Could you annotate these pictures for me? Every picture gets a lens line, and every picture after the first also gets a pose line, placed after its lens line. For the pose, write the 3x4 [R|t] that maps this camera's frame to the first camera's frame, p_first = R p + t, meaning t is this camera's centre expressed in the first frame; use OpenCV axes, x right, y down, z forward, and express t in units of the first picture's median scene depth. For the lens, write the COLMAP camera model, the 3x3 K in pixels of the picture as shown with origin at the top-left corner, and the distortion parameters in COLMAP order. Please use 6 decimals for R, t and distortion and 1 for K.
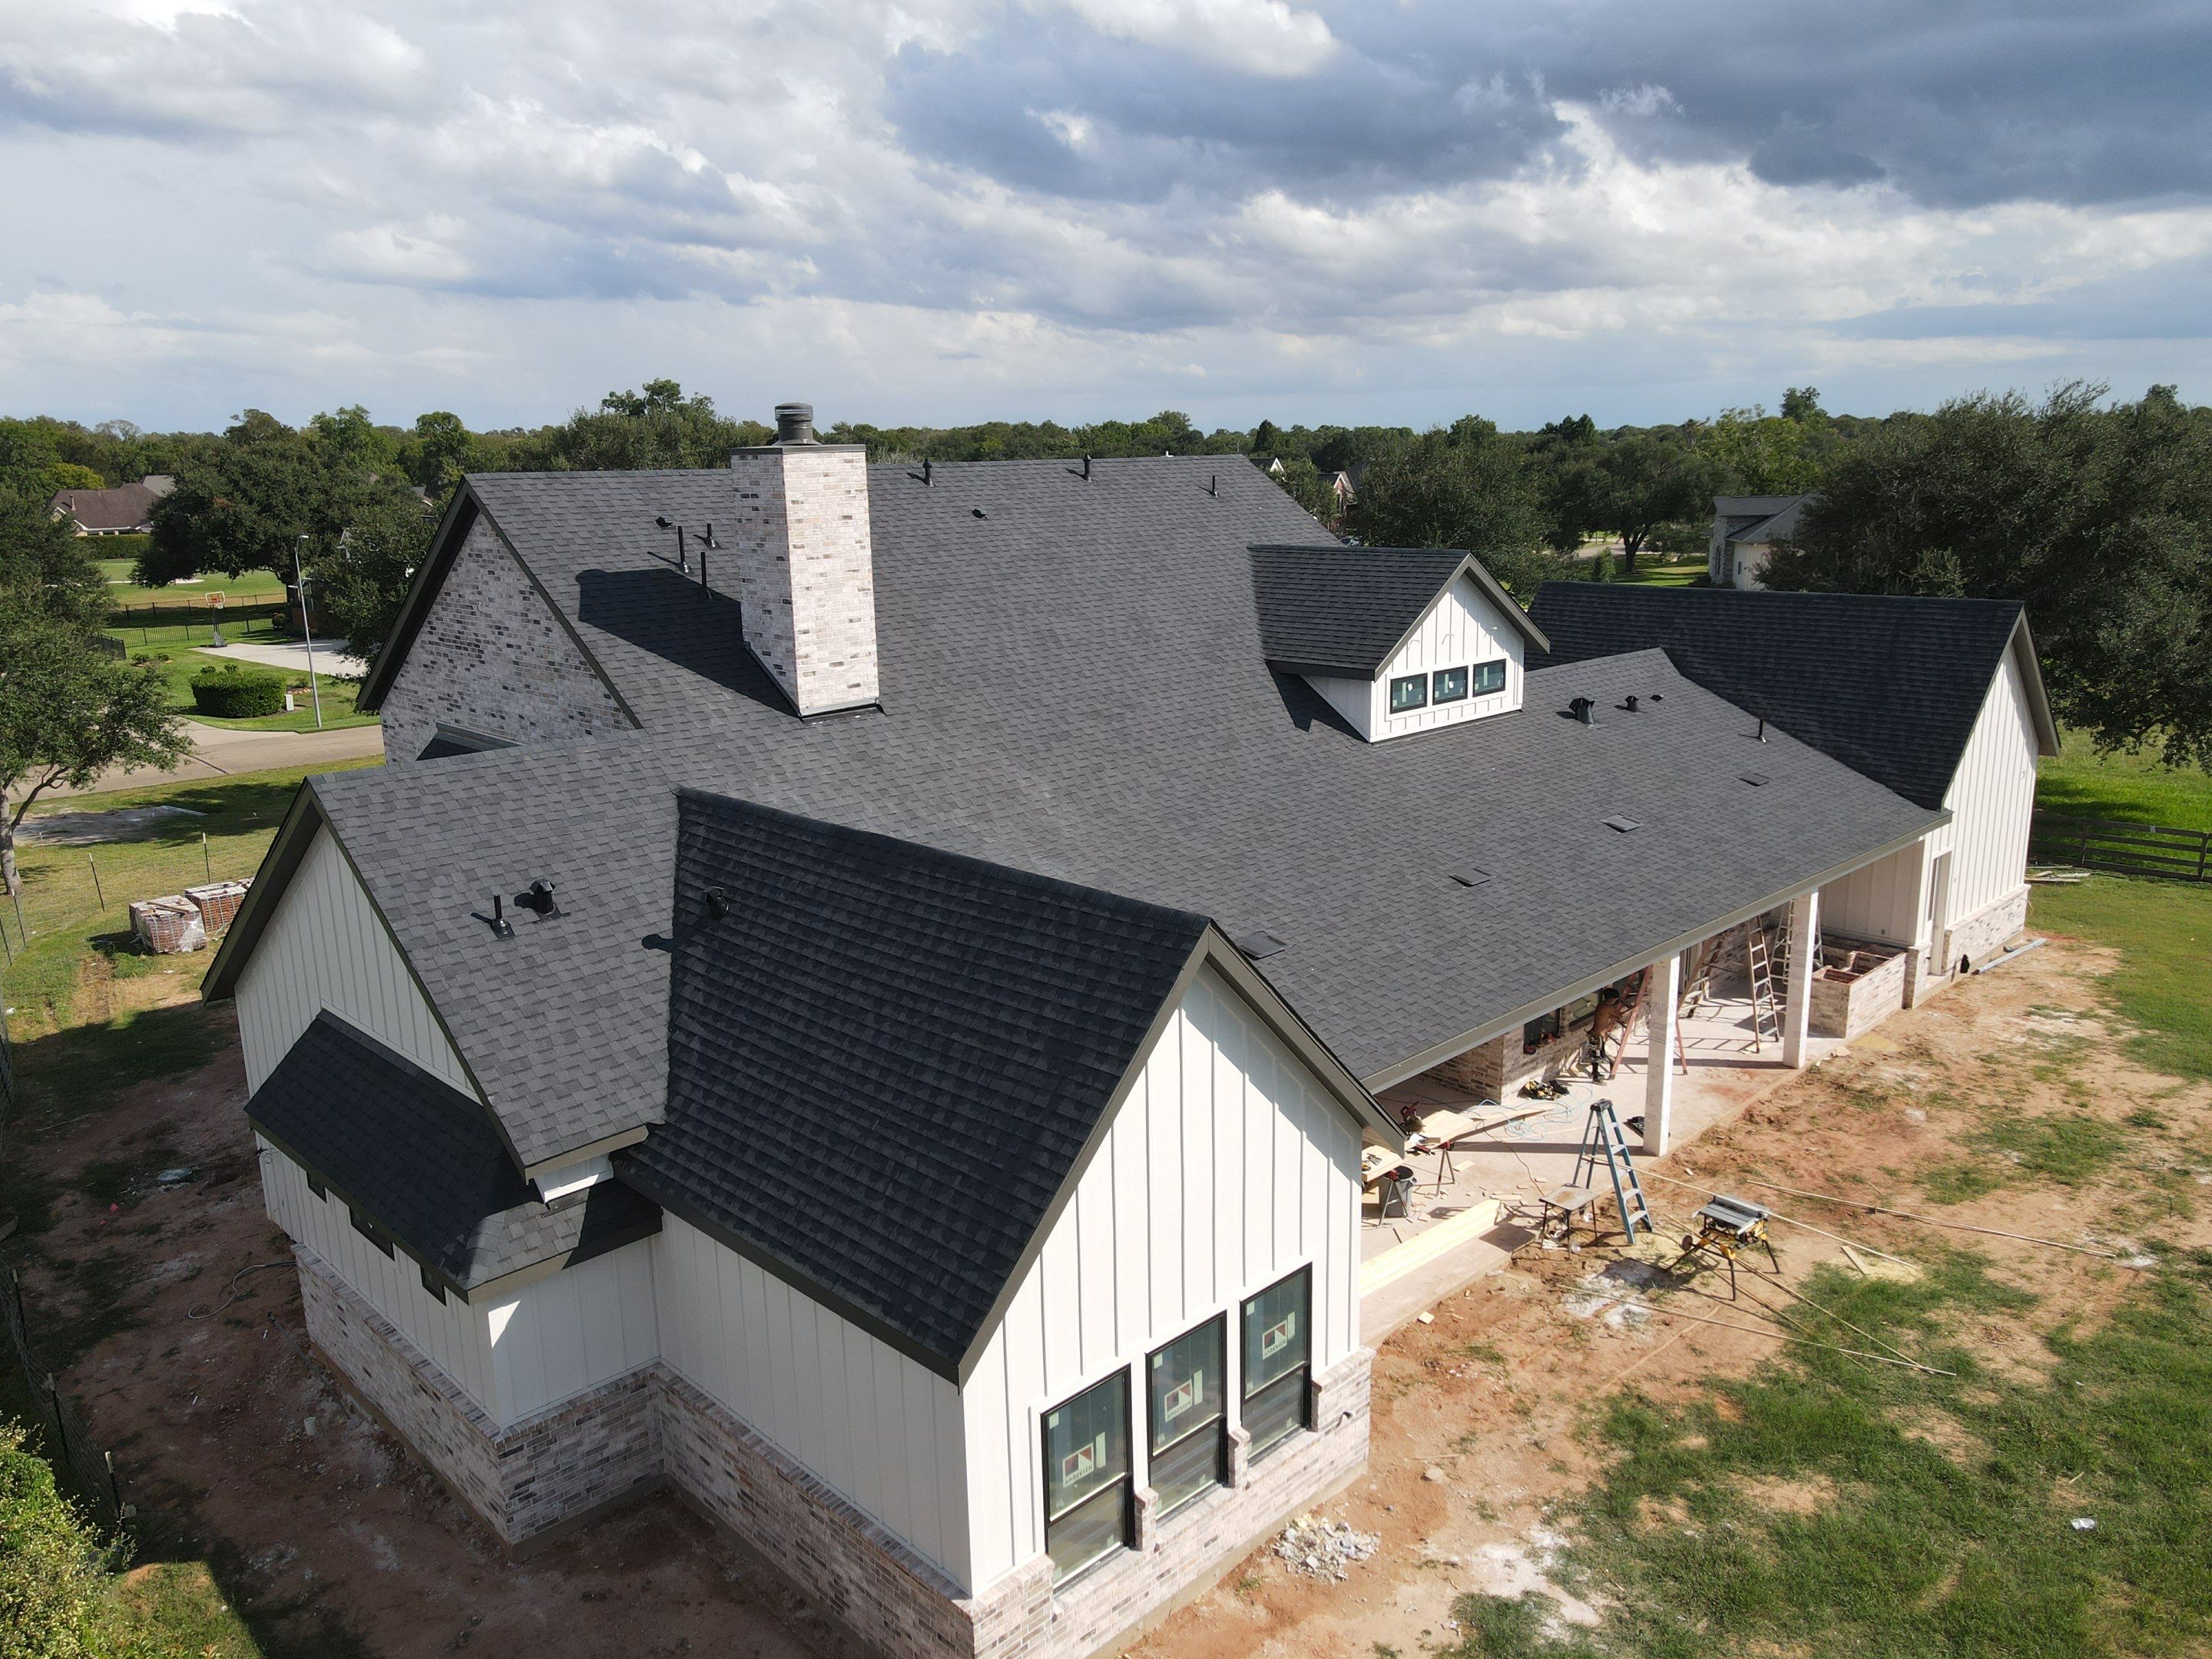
lens RADIAL K [[1613.4, 0, 1102.5], [0, 1613.4, 827.6], [0, 0, 1]] dist [0.020532, -0.007153]
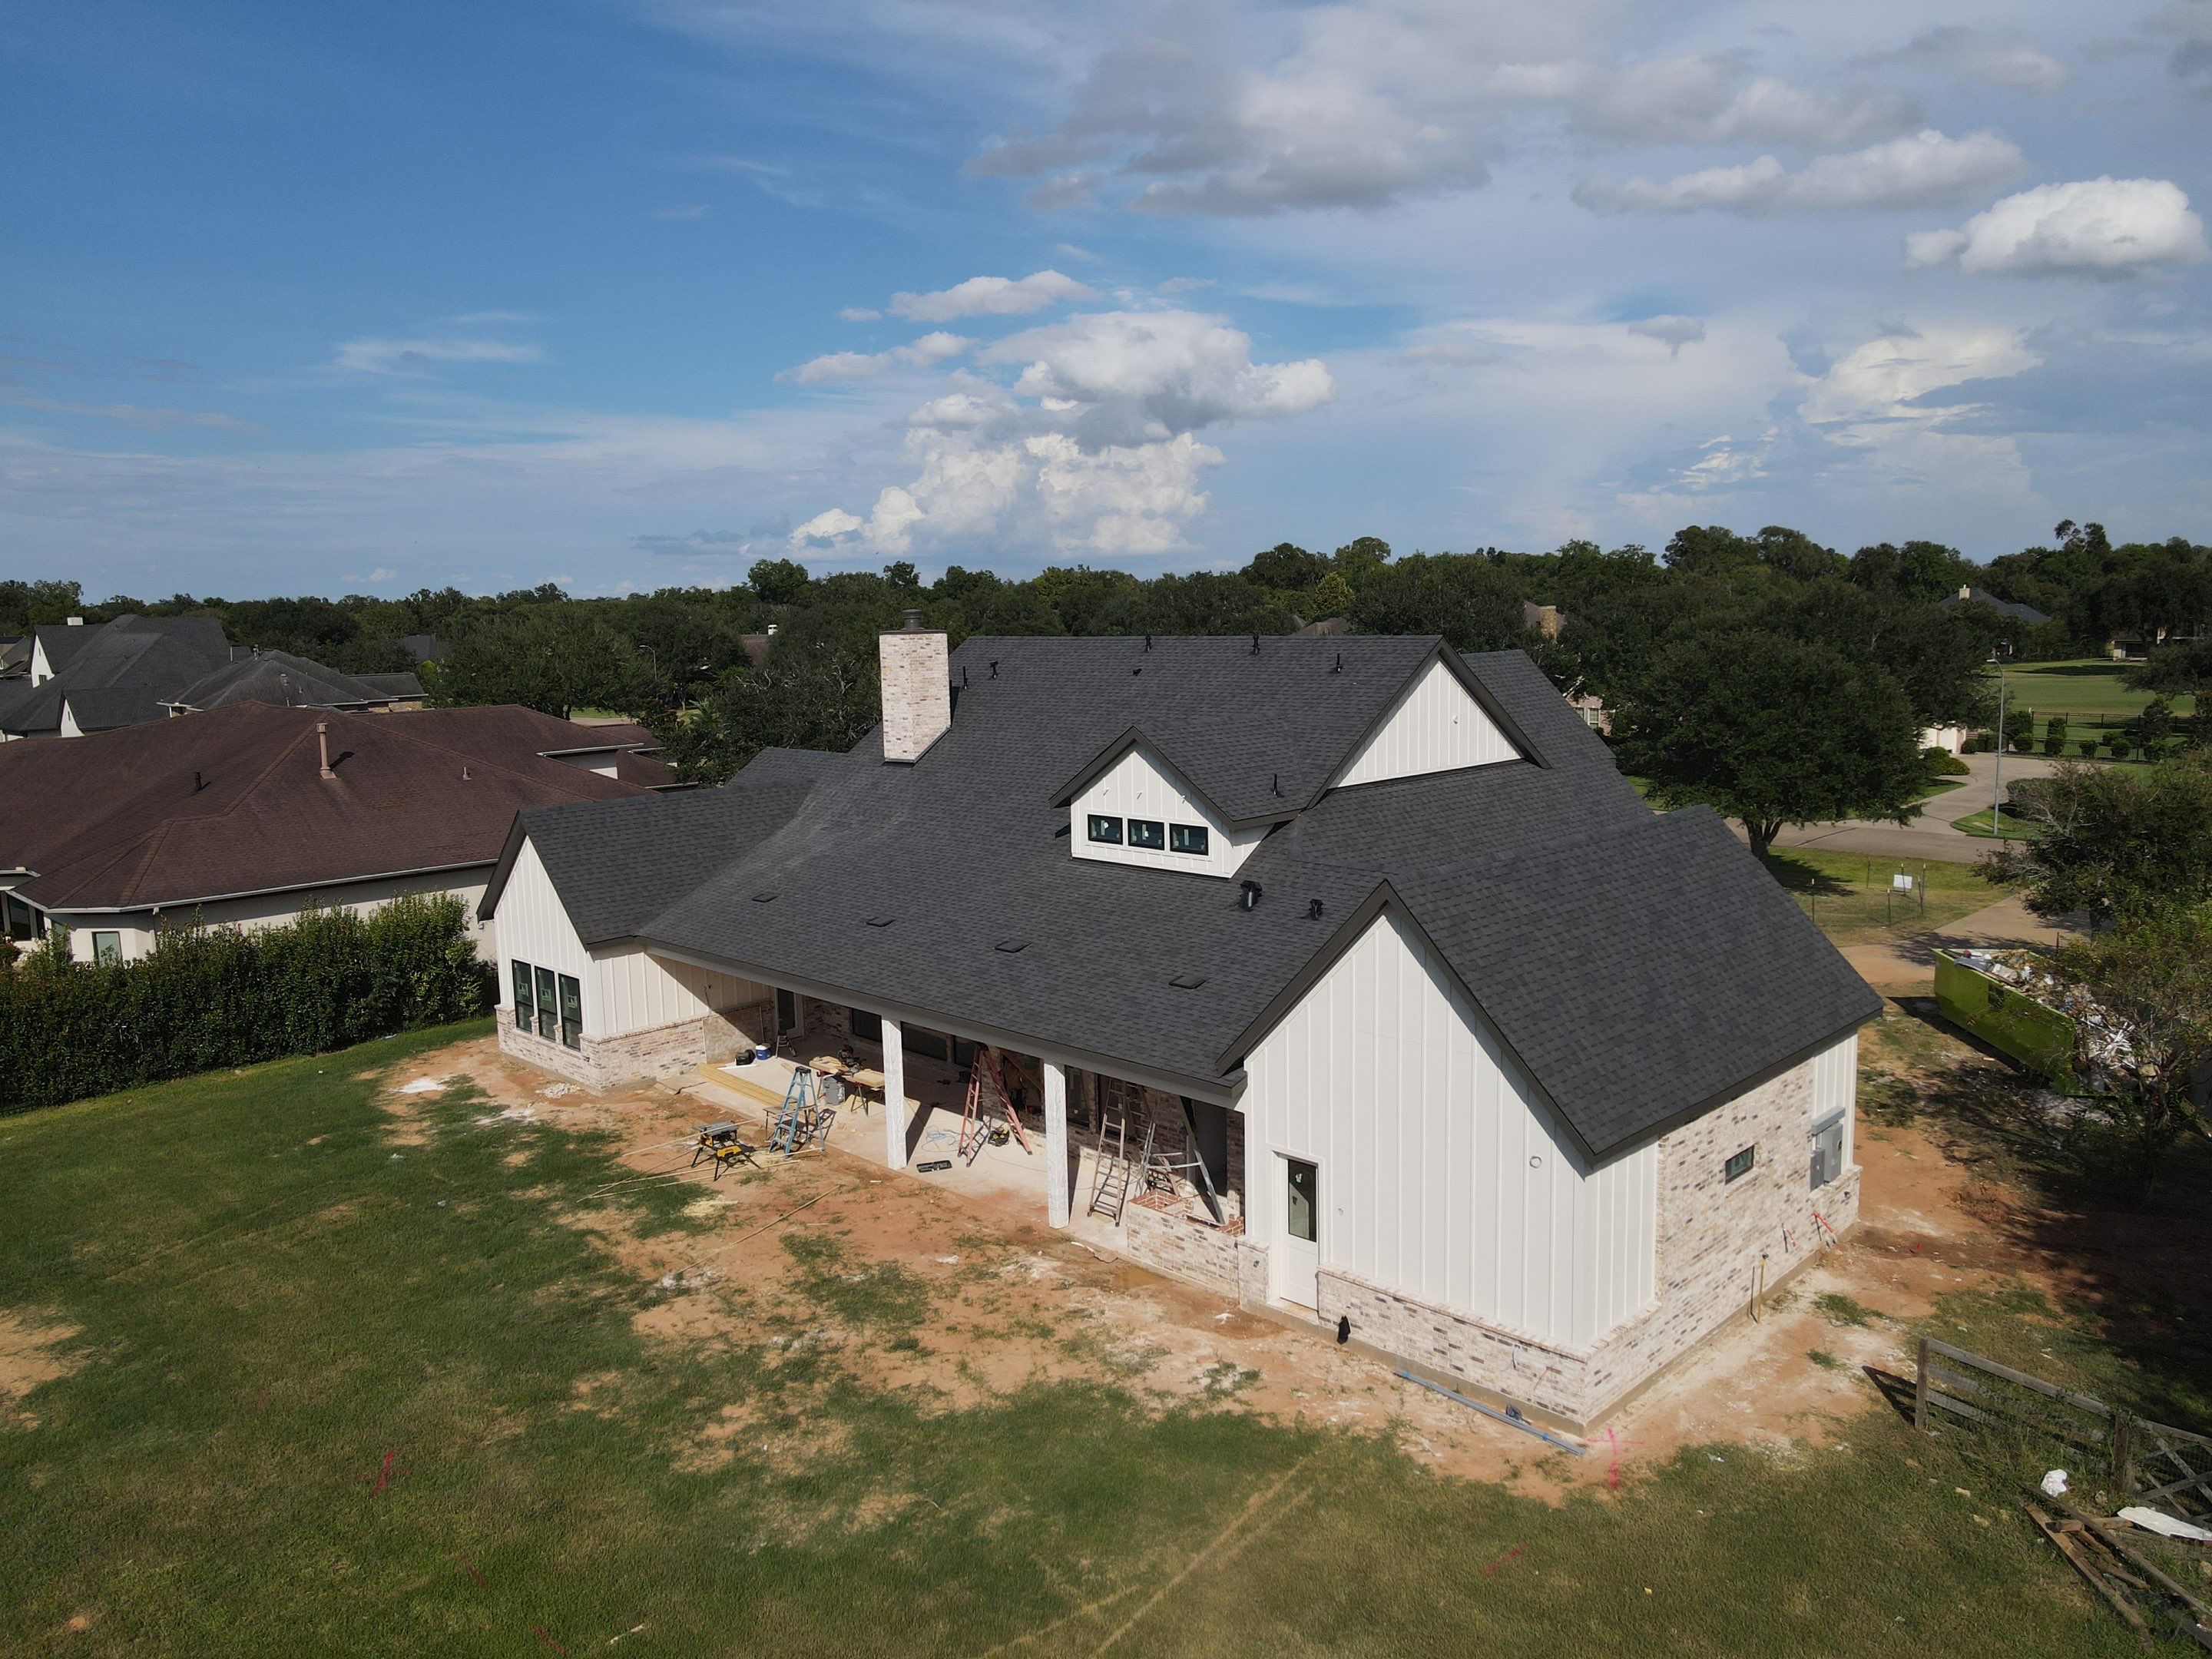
lens RADIAL K [[1613.4, 0, 1102.5], [0, 1613.4, 827.6], [0, 0, 1]] dist [0.020532, -0.007153]
pose [[0.017187, 0.158464, -0.987215, 1.680917], [-0.202141, 0.967523, 0.151784, -0.322088], [0.979206, 0.196948, 0.048661, 1.079016]]
